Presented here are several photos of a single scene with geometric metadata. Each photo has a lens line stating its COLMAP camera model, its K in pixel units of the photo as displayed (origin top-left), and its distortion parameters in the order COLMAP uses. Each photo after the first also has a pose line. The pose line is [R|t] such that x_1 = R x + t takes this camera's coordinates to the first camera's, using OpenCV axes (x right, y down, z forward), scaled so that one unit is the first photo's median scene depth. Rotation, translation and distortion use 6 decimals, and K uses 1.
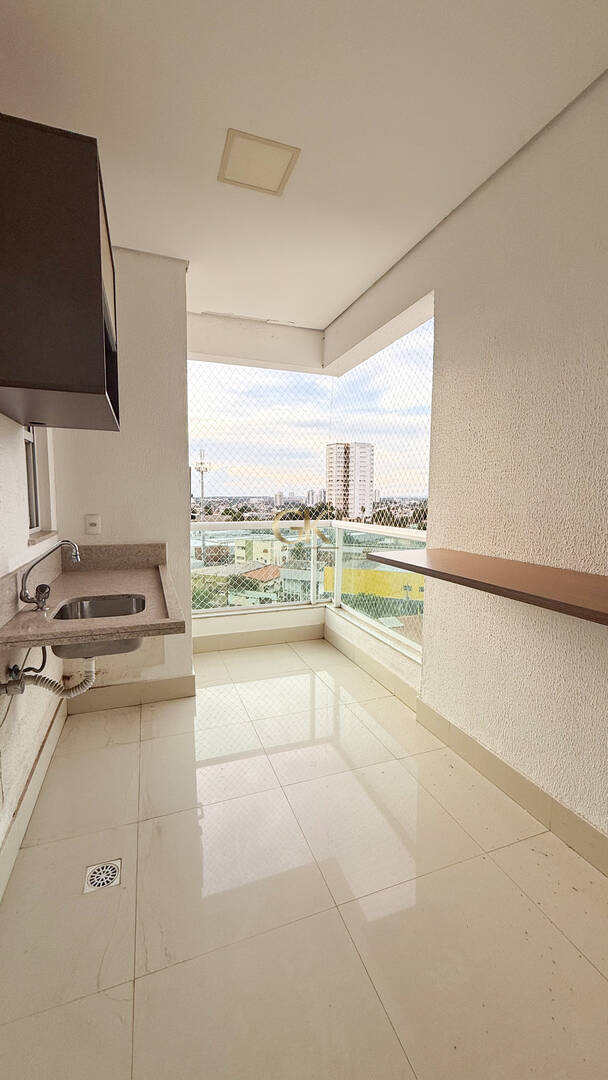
lens RADIAL K [[429.9, 0, 305.7], [0, 429.9, 540.1], [0, 0, 1]] dist [-0.003181, -0.000411]
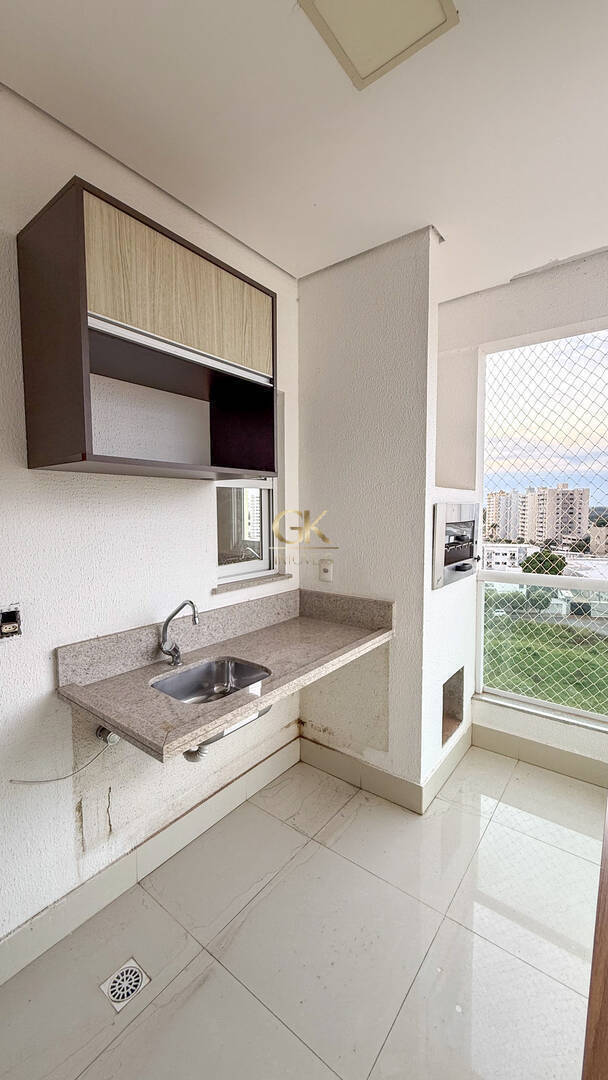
lens RADIAL K [[429.9, 0, 304.7], [0, 429.9, 540.1], [0, 0, 1]] dist [-0.003181, -0.000411]
pose [[0.531411, 0.054376, -0.845367, 0.257624], [-0.076127, 0.996965, 0.016273, -0.112626], [0.843686, 0.055708, 0.533938, 0.461946]]
